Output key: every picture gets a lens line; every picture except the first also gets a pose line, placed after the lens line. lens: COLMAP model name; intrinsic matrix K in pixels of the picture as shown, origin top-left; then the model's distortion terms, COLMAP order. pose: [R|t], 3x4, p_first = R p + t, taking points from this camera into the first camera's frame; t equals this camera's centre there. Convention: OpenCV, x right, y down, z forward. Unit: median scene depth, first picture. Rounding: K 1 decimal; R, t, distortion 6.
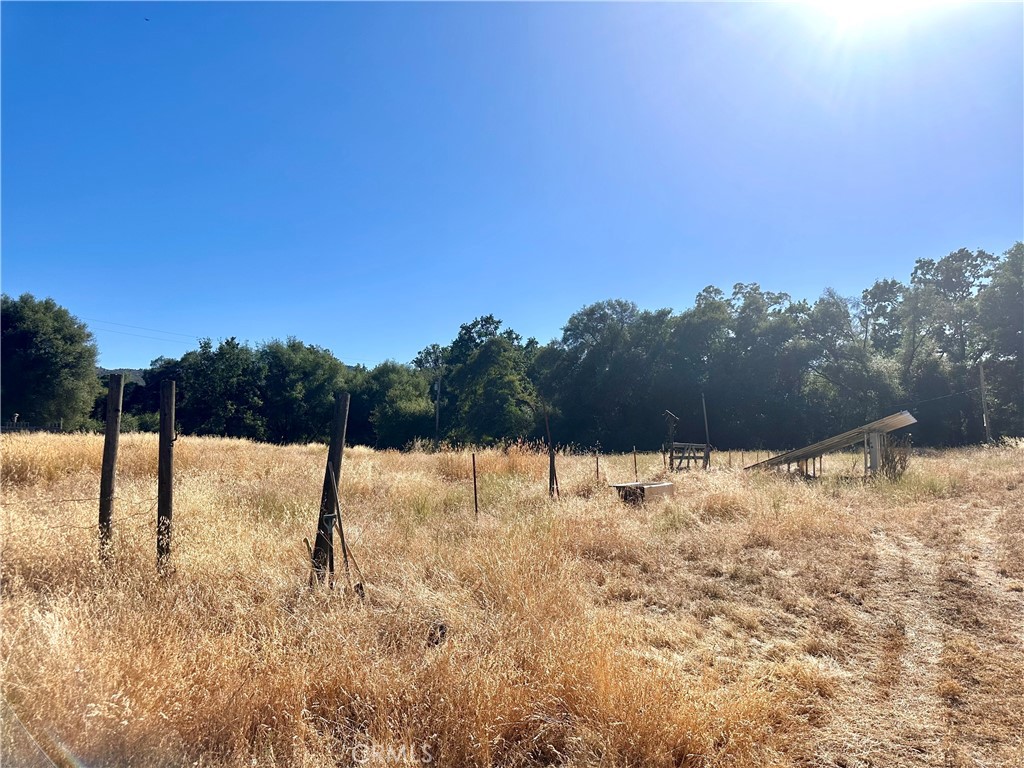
lens RADIAL K [[717.3, 0, 513.9], [0, 717.3, 382.4], [0, 0, 1]] dist [0.037112, -0.015525]
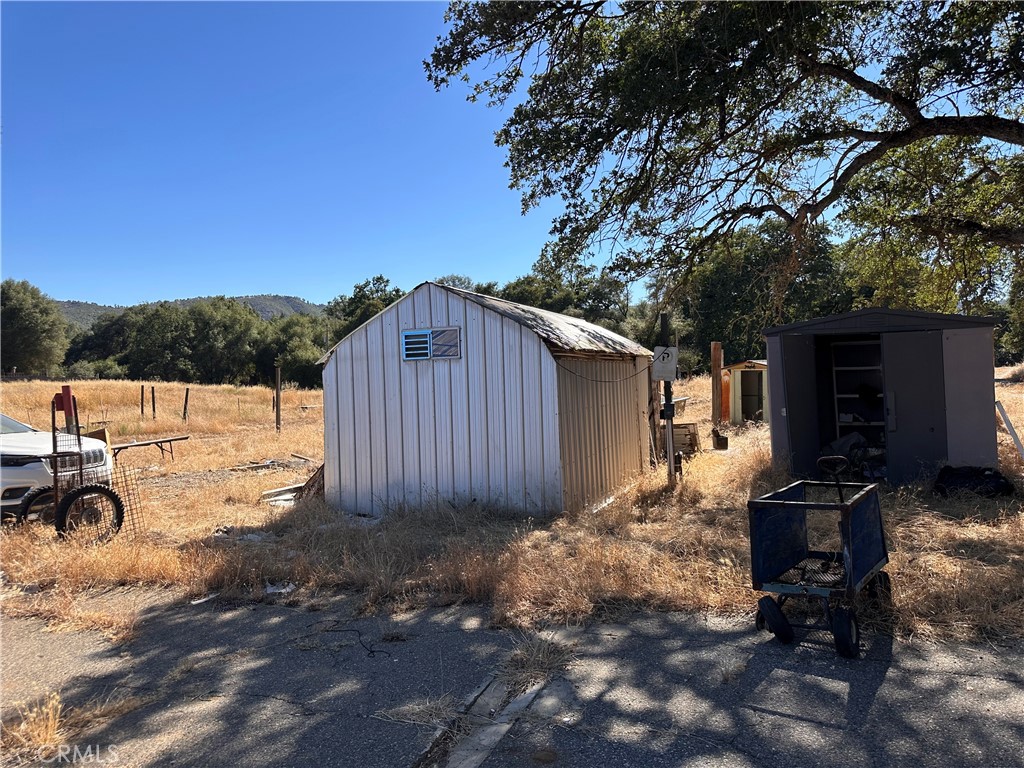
lens RADIAL K [[717.3, 0, 511.5], [0, 717.3, 387.8], [0, 0, 1]] dist [0.037112, -0.015525]
pose [[0.997584, -0.012315, 0.068376, 0.145948], [0.005012, 0.994357, 0.105971, -0.044756], [-0.069295, -0.105372, 0.992016, -0.362490]]
